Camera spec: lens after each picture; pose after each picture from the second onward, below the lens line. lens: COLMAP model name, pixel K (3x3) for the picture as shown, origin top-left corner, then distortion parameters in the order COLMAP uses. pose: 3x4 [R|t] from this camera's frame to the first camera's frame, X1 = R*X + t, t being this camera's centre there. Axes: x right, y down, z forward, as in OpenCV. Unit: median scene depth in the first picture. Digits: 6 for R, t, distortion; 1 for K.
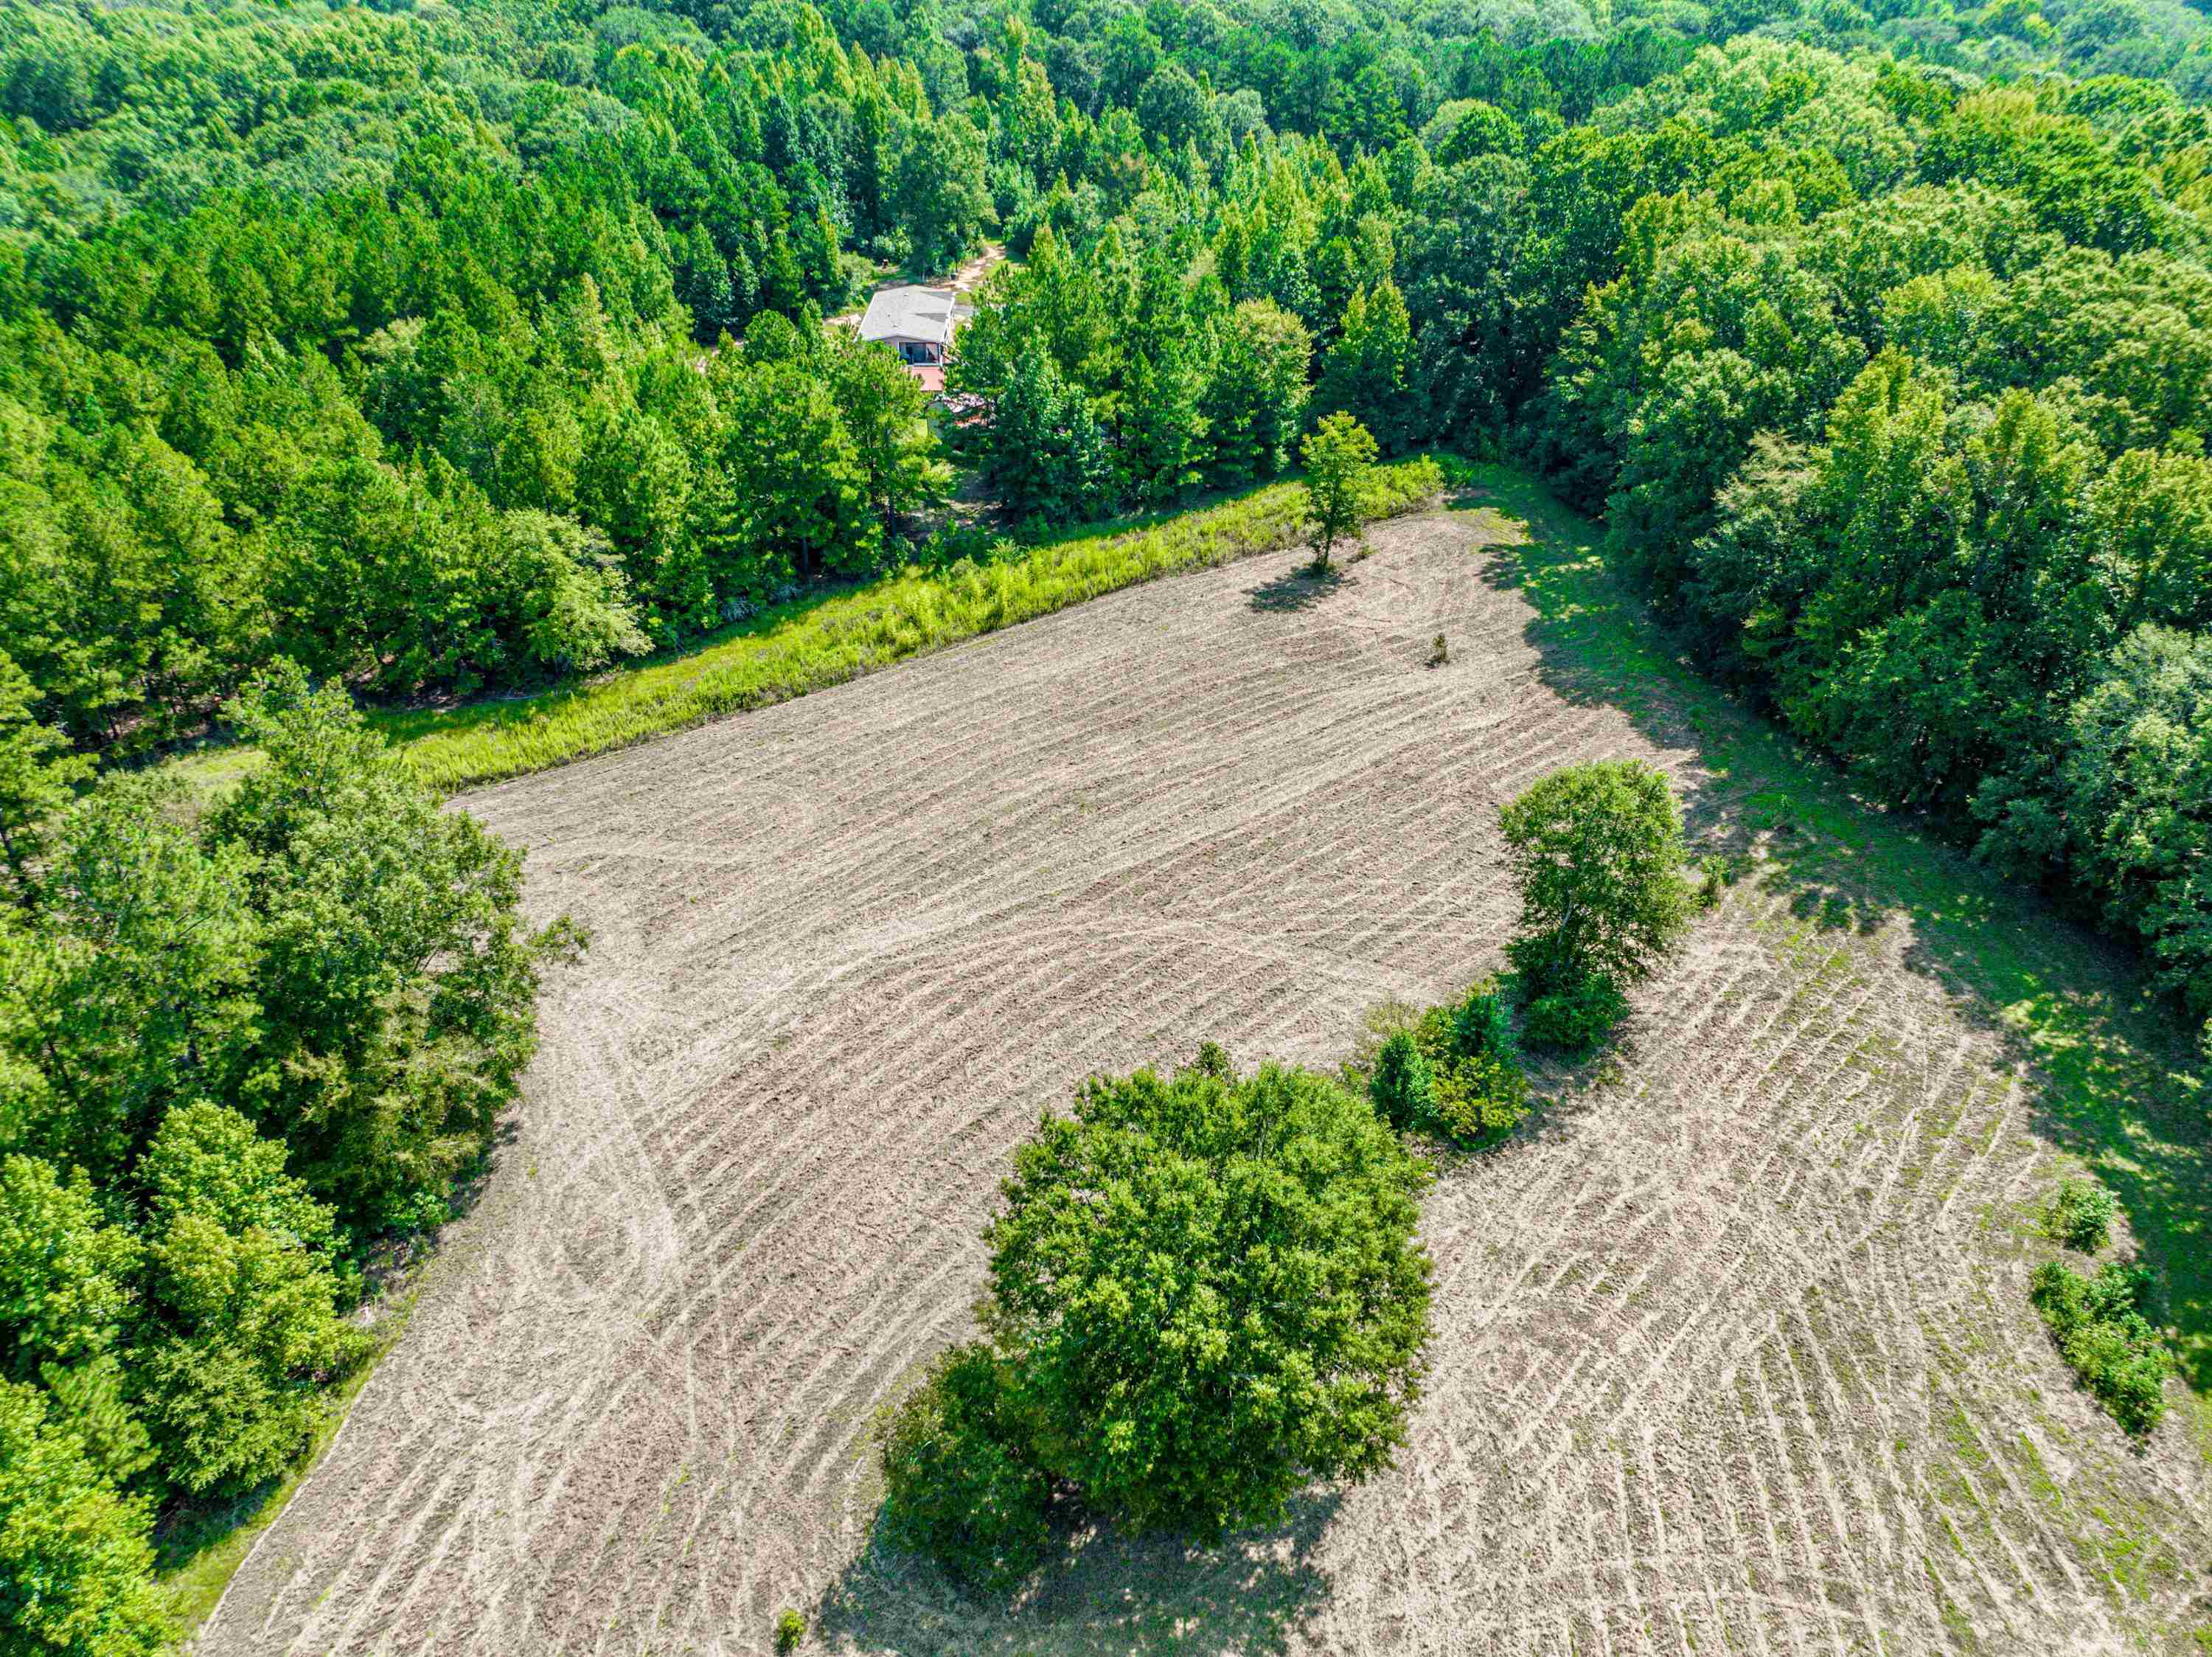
lens RADIAL K [[1567.3, 0, 1097.3], [0, 1567.3, 818.4], [0, 0, 1]] dist [-0.059839, 0.040414]
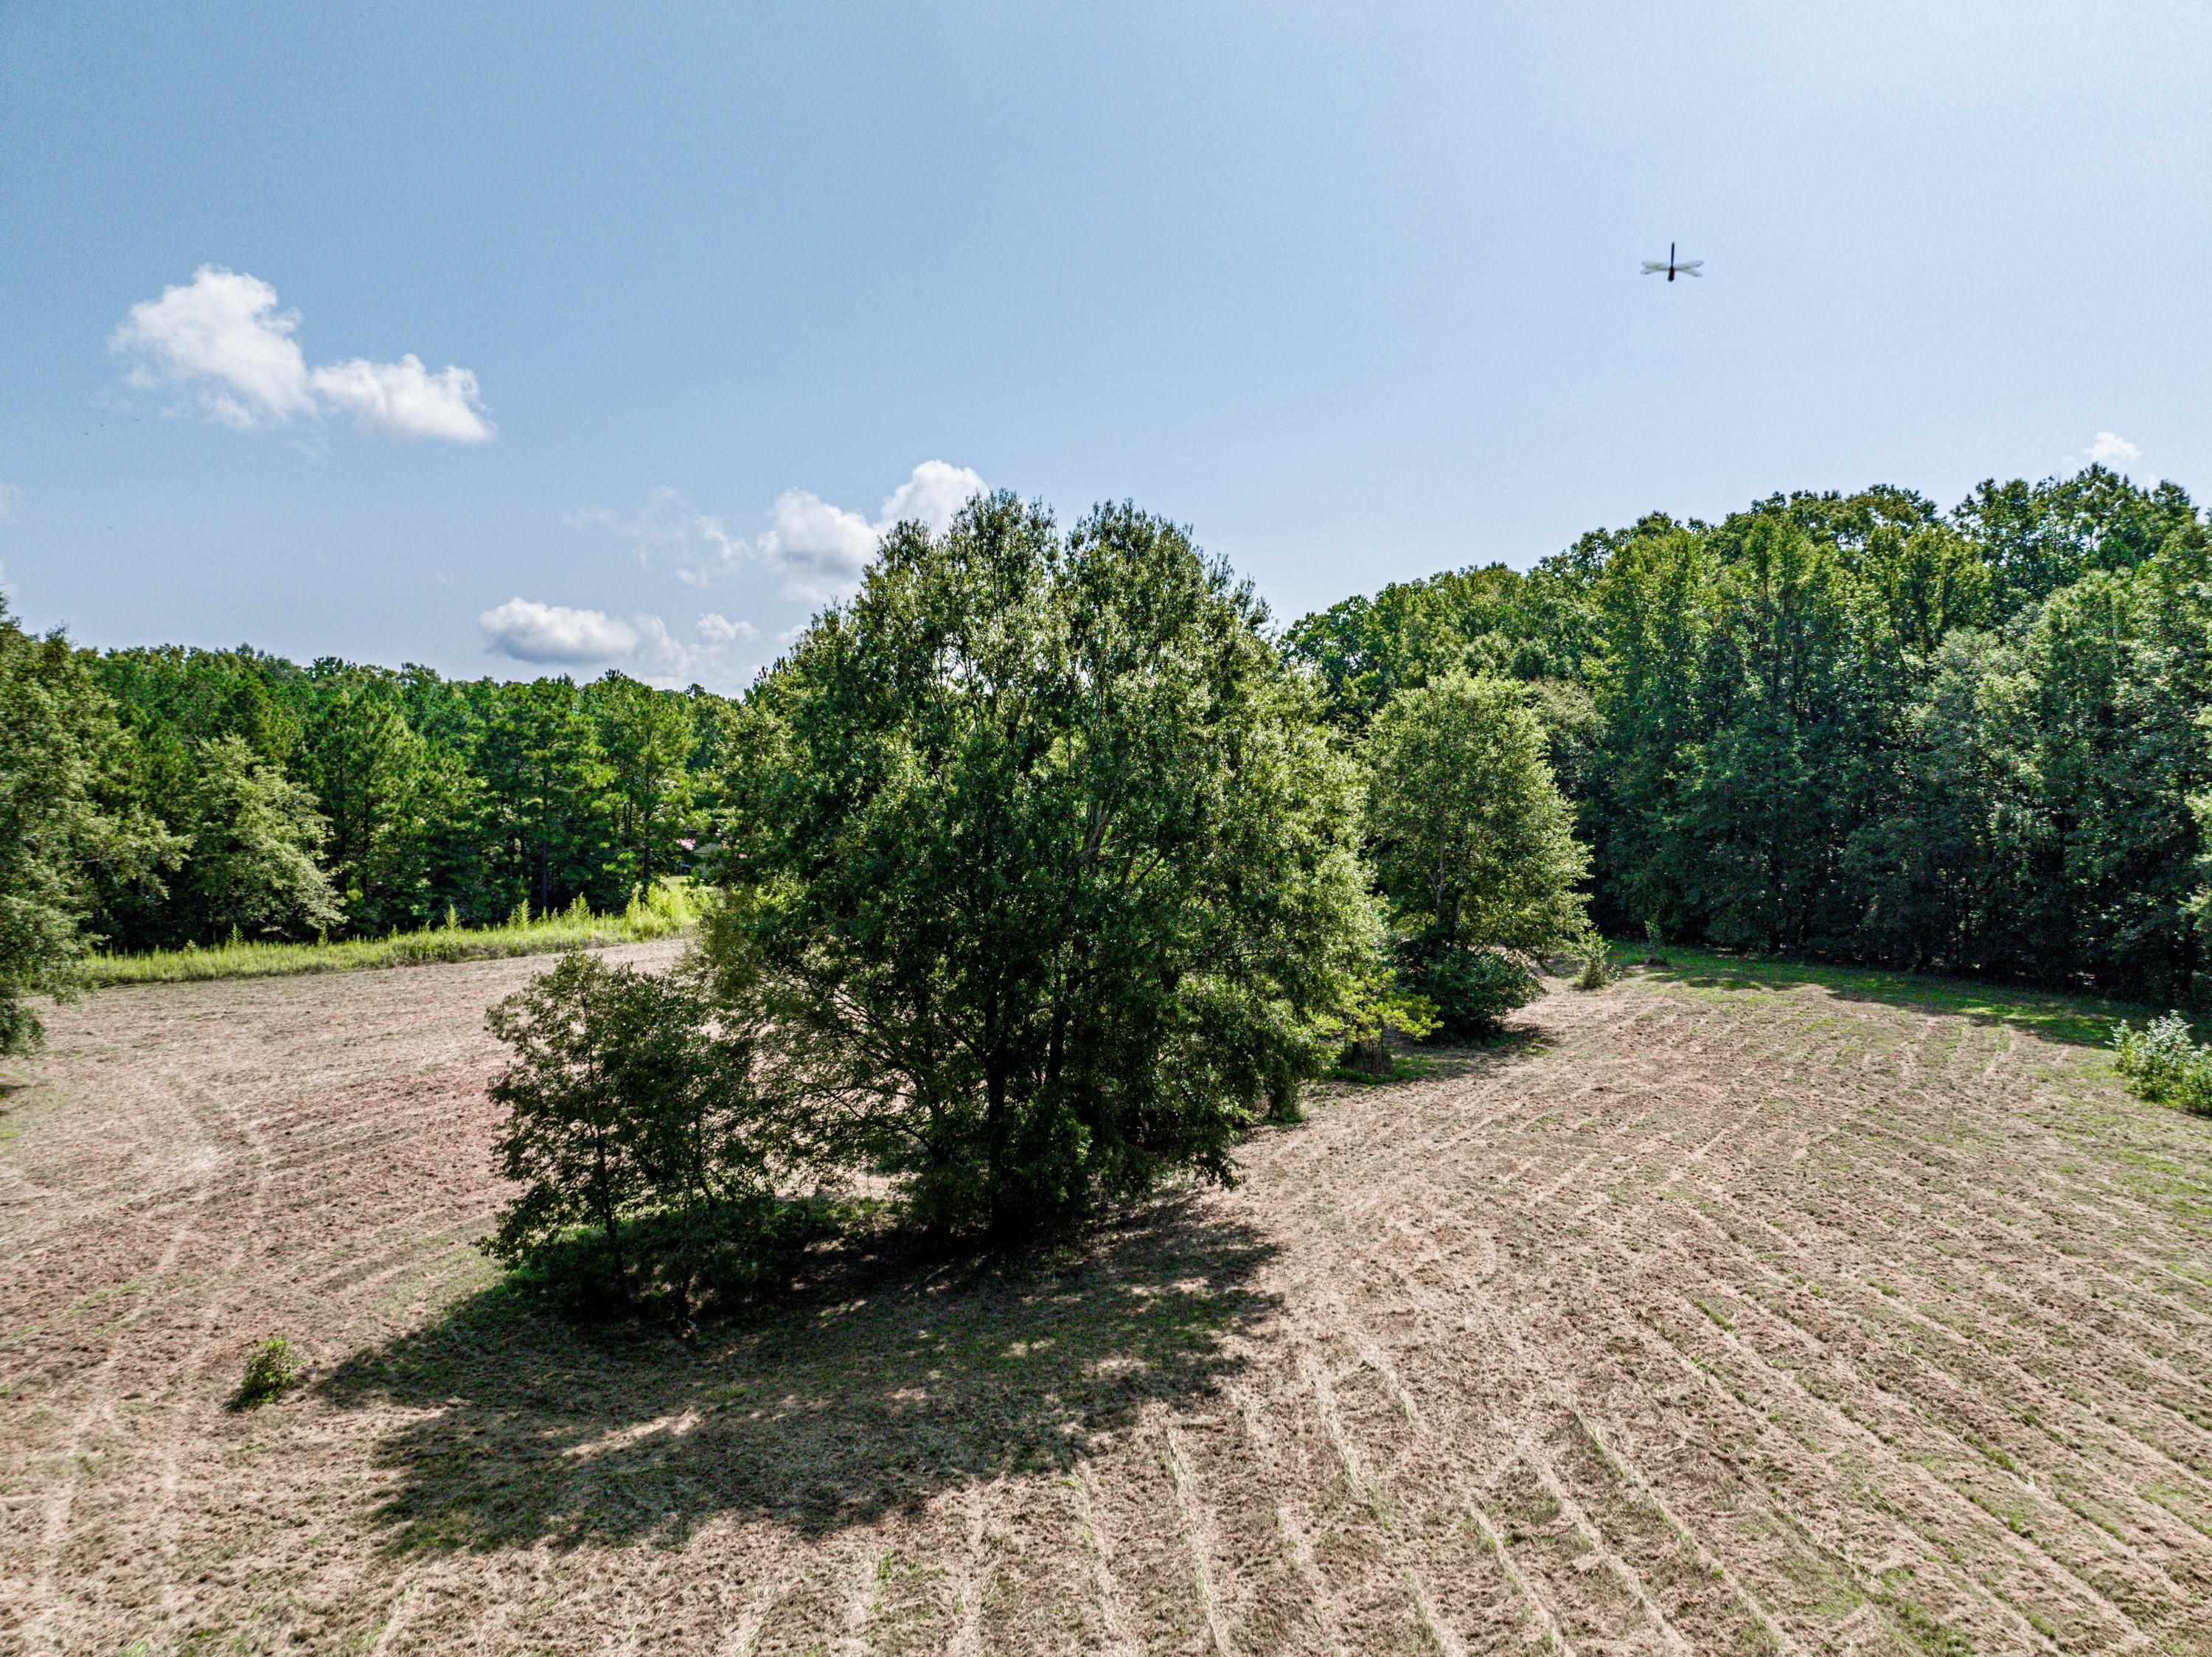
lens RADIAL K [[1567.3, 0, 1106.4], [0, 1567.3, 817.9], [0, 0, 1]] dist [-0.059839, 0.040414]
pose [[0.988783, 0.014081, 0.148693, -0.000783], [0.068884, 0.840355, -0.537642, 0.304825], [-0.132525, 0.541853, 0.829959, 0.196409]]
